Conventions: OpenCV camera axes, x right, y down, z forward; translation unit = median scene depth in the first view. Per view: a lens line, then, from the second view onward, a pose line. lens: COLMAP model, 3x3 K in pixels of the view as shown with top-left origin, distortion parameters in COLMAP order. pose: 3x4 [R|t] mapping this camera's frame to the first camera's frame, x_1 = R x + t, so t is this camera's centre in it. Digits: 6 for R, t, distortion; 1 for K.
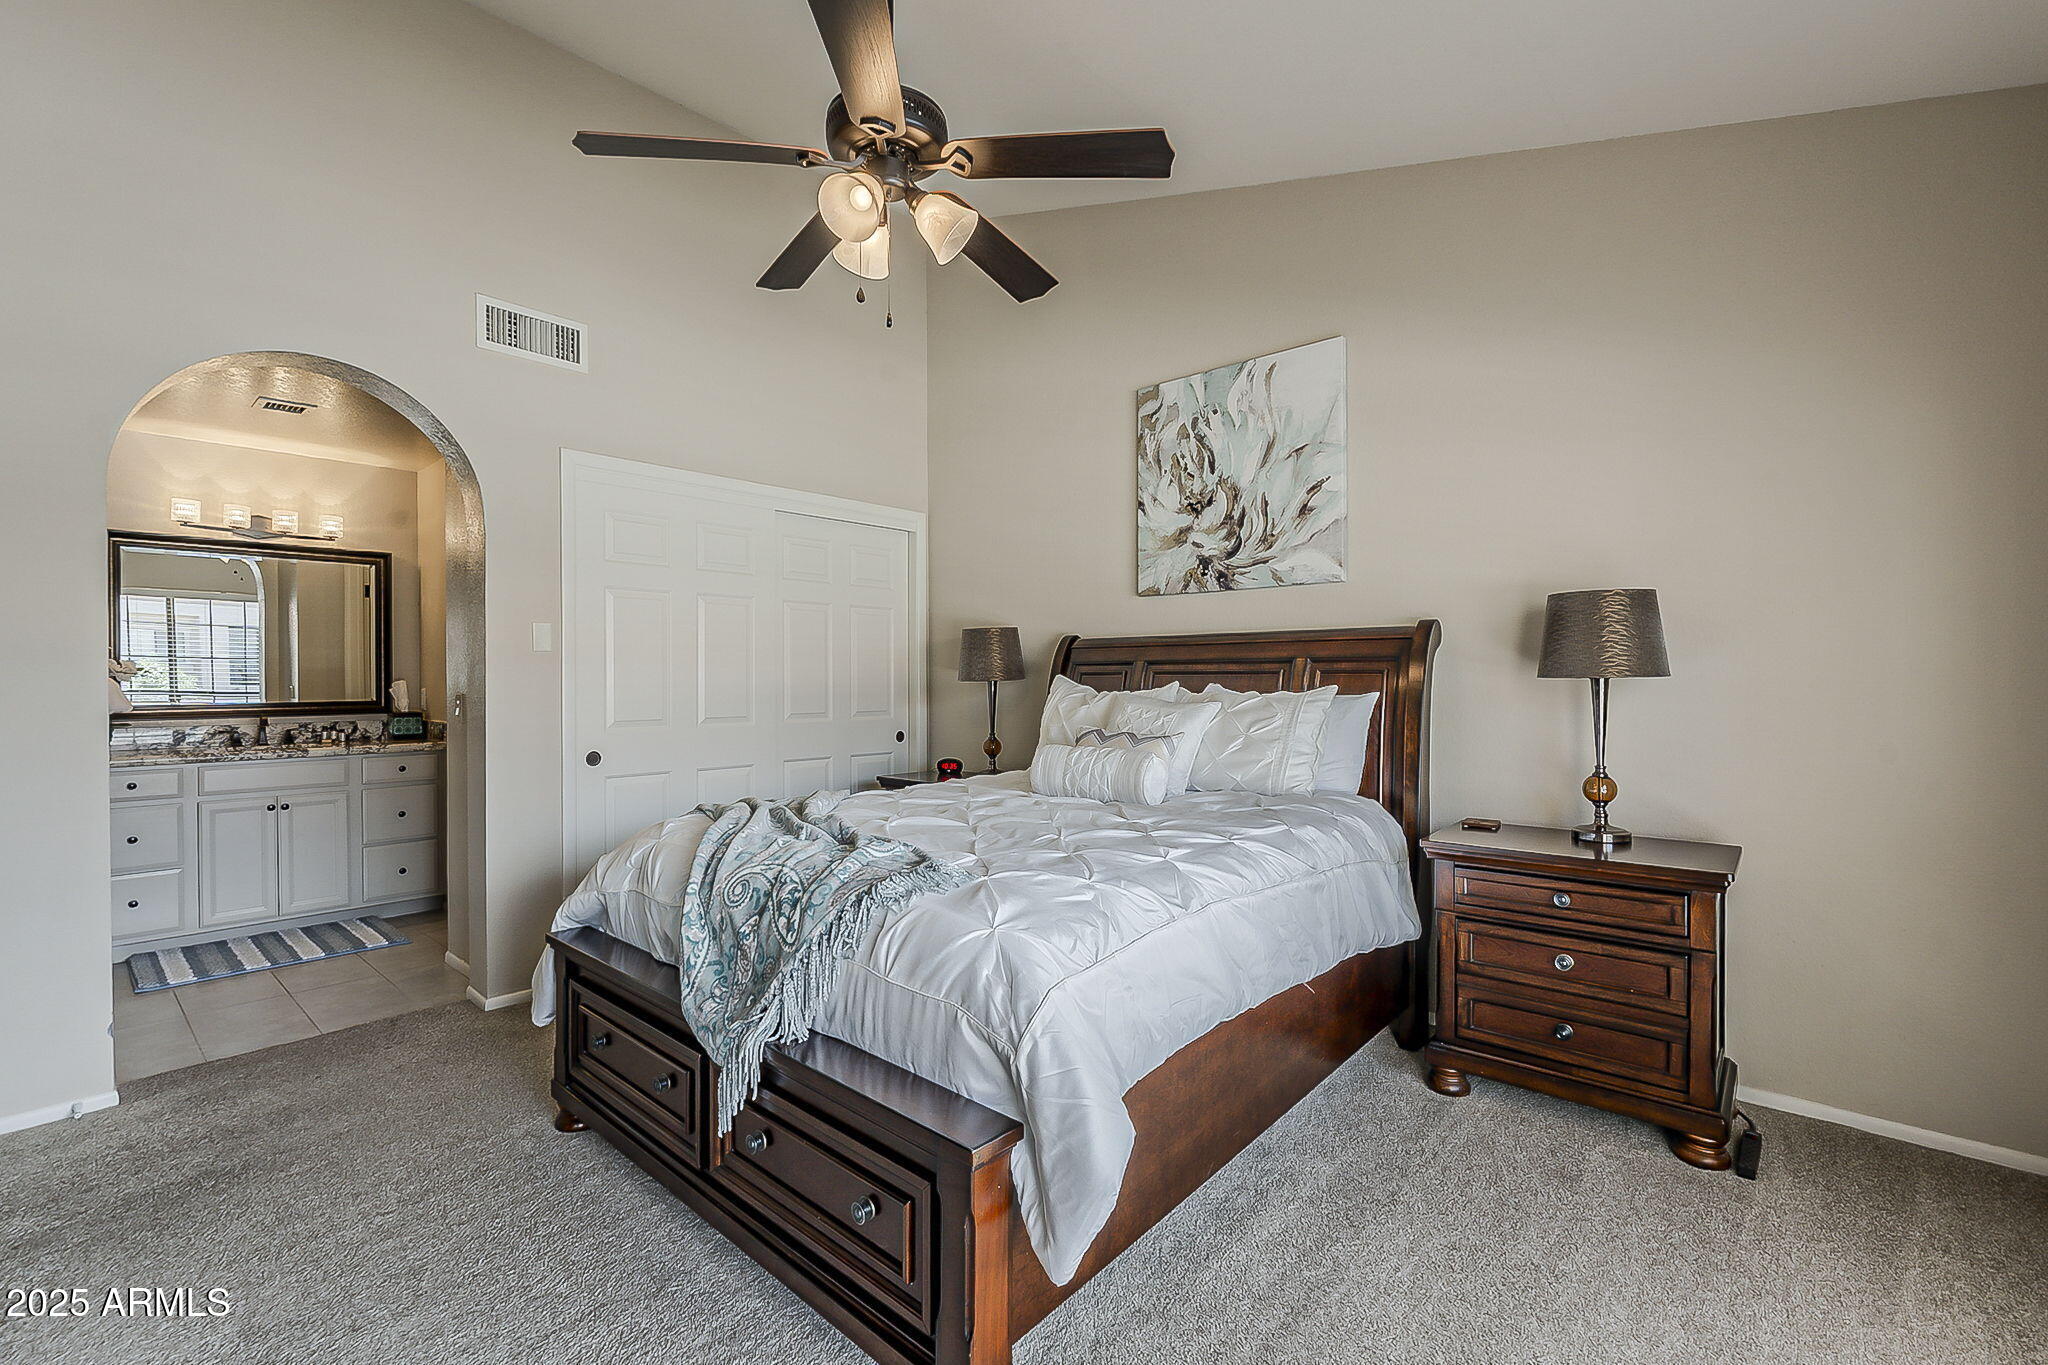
lens RADIAL K [[902.6, 0, 1017.7], [0, 902.6, 687.0], [0, 0, 1]] dist [-0.000185, 0.000061]
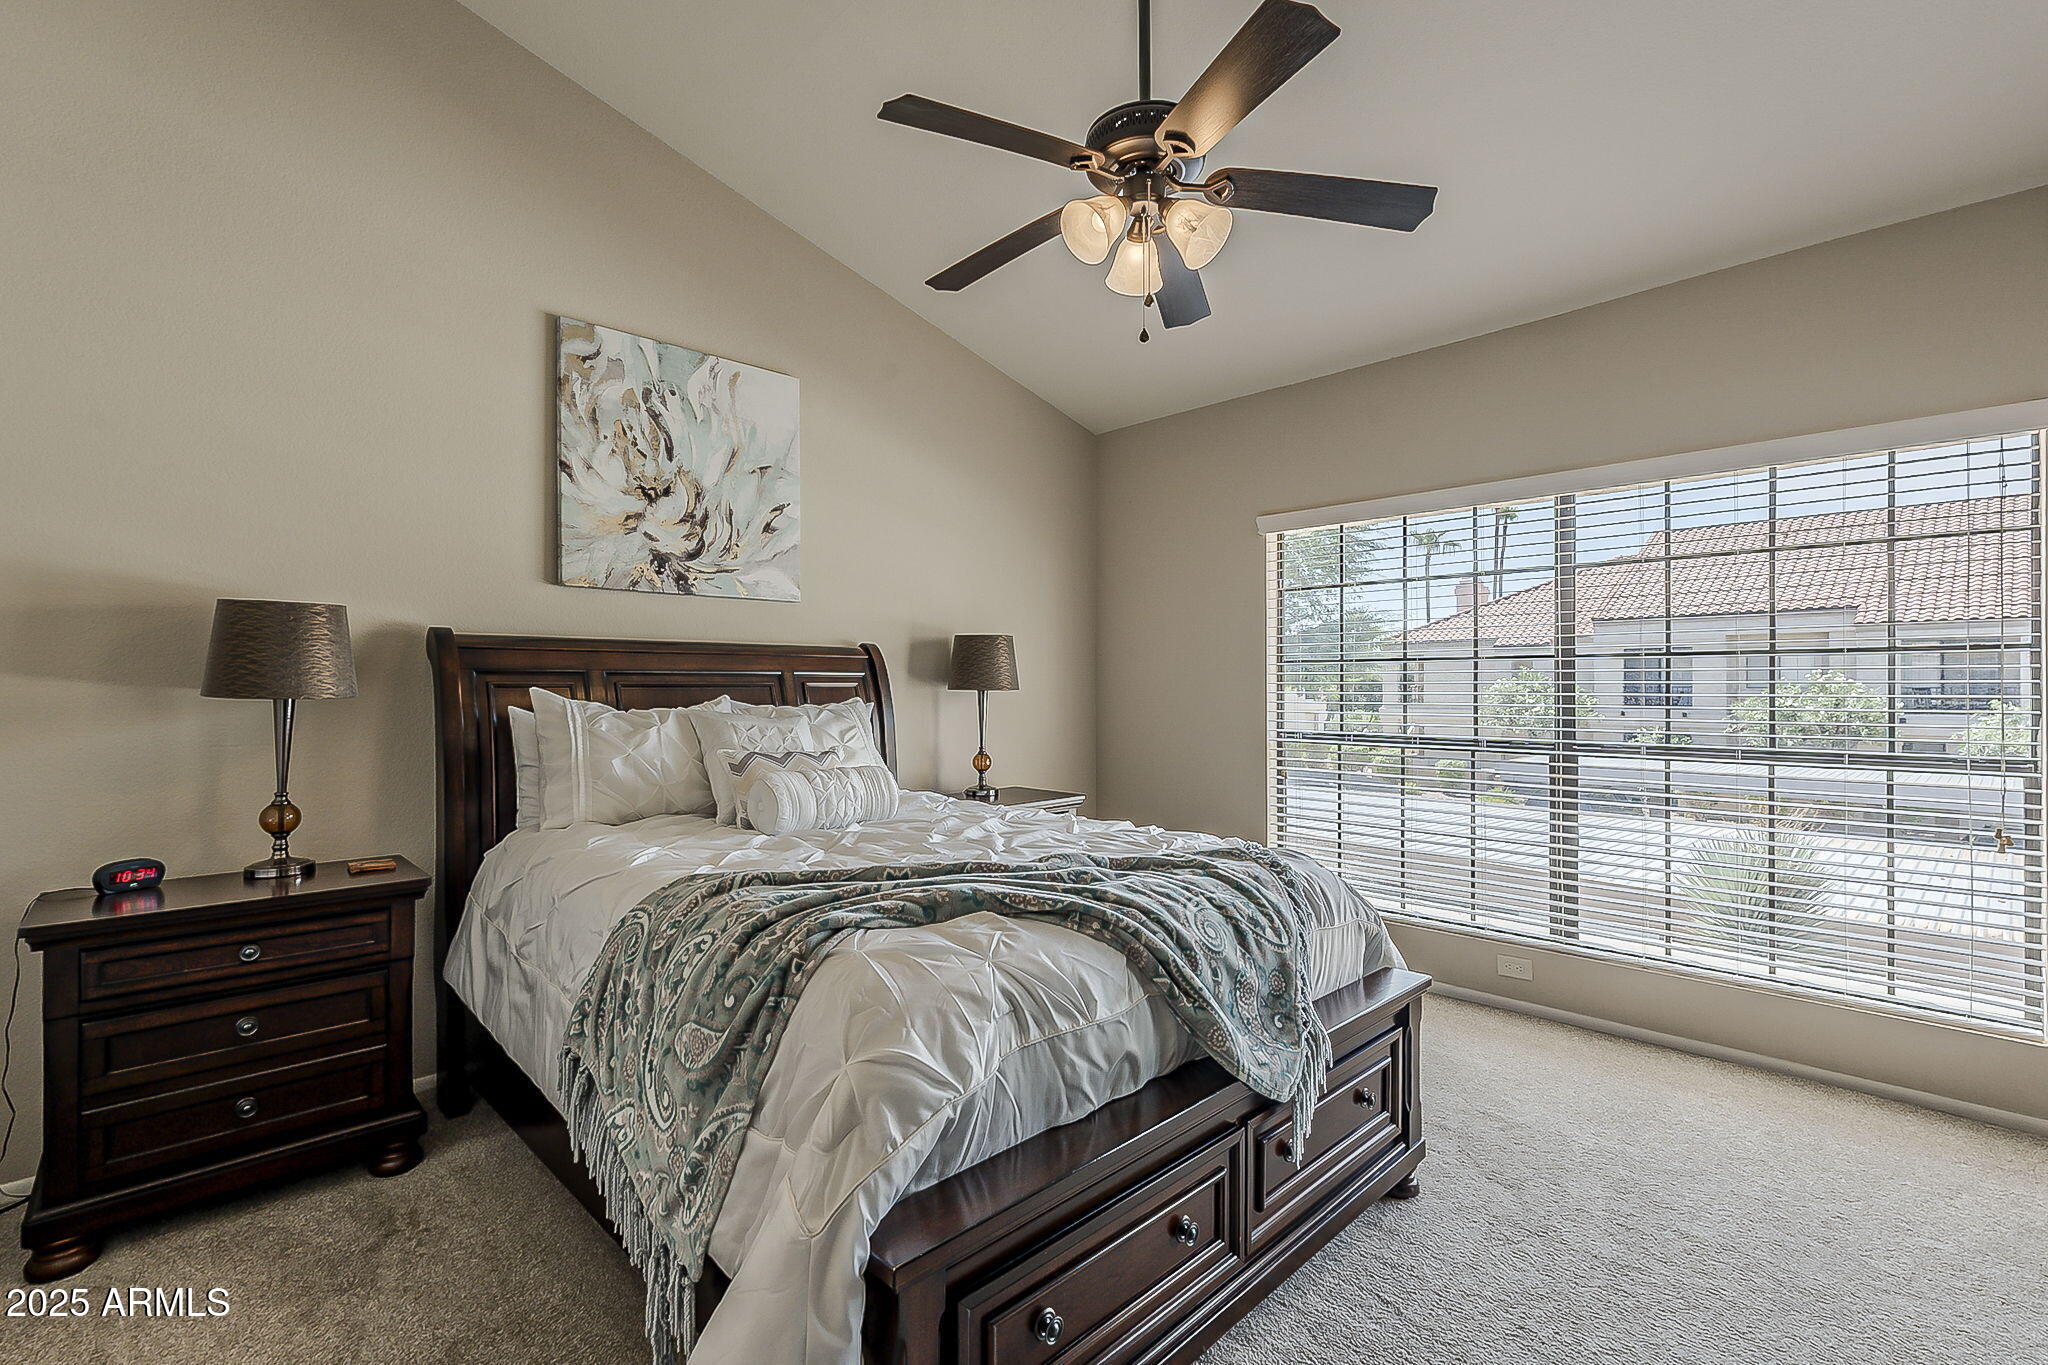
lens RADIAL K [[957.0, 0, 991.6], [0, 957.0, 692.4], [0, 0, 1]] dist [0.001368, 0.000139]
pose [[0.045533, -0.000855, 0.998962, -0.696415], [0.014650, 0.999893, 0.000188, -0.004702], [-0.998855, 0.014626, 0.045541, 0.633720]]
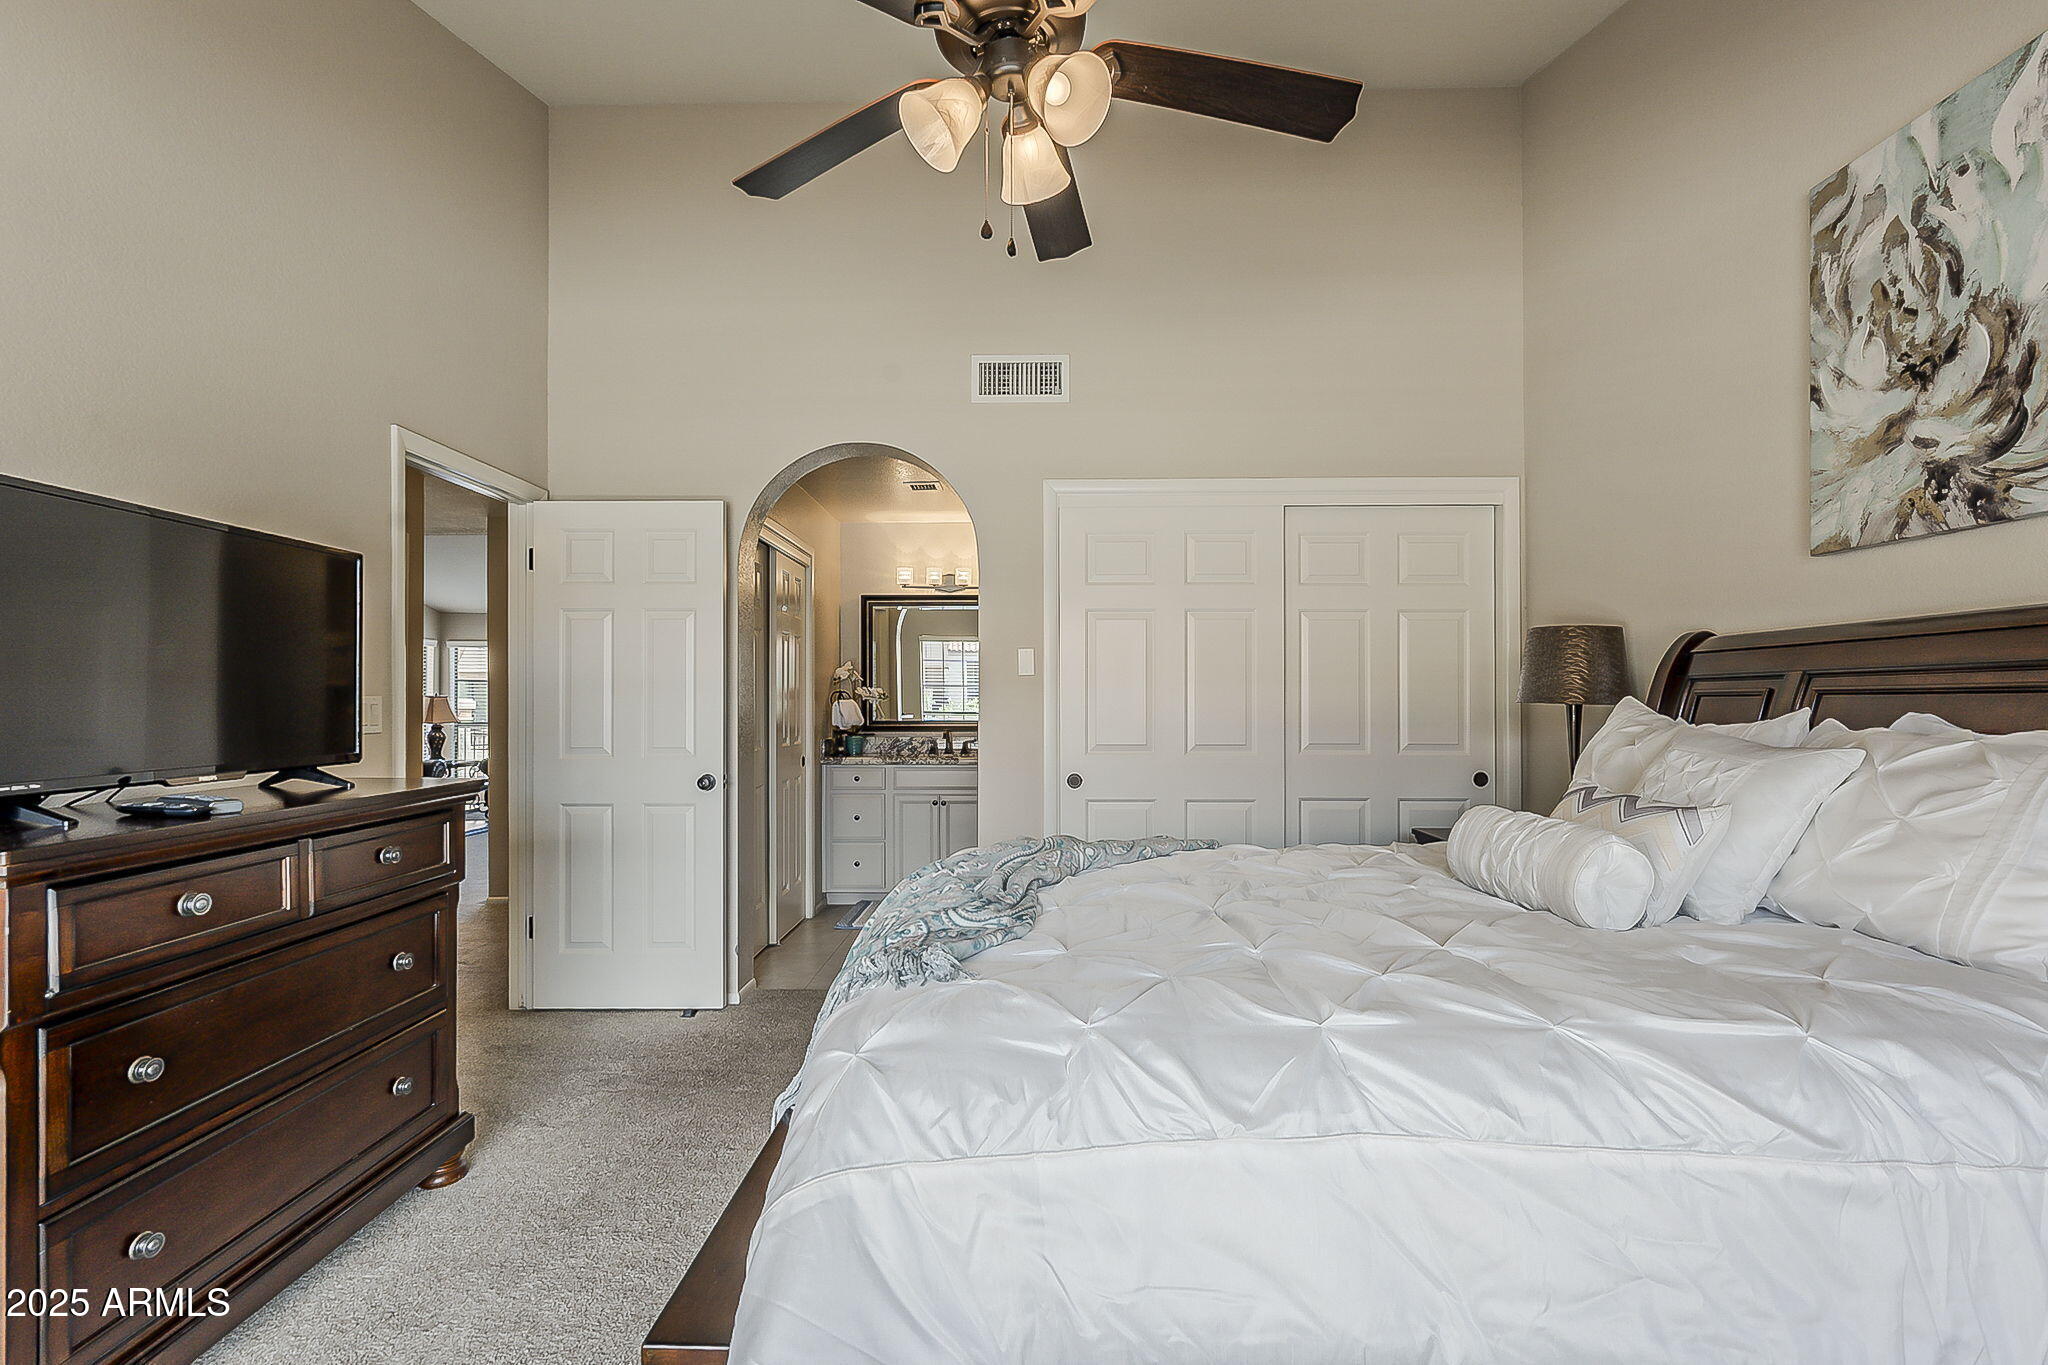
lens RADIAL K [[920.4, 0, 1006.1], [0, 920.4, 700.6], [0, 0, 1]] dist [0.000566, 0.000403]
pose [[0.652745, 0.000237, -0.757578, 0.254360], [-0.008745, 0.999936, -0.007223, -0.002176], [0.757528, 0.011340, 0.652705, 0.261928]]
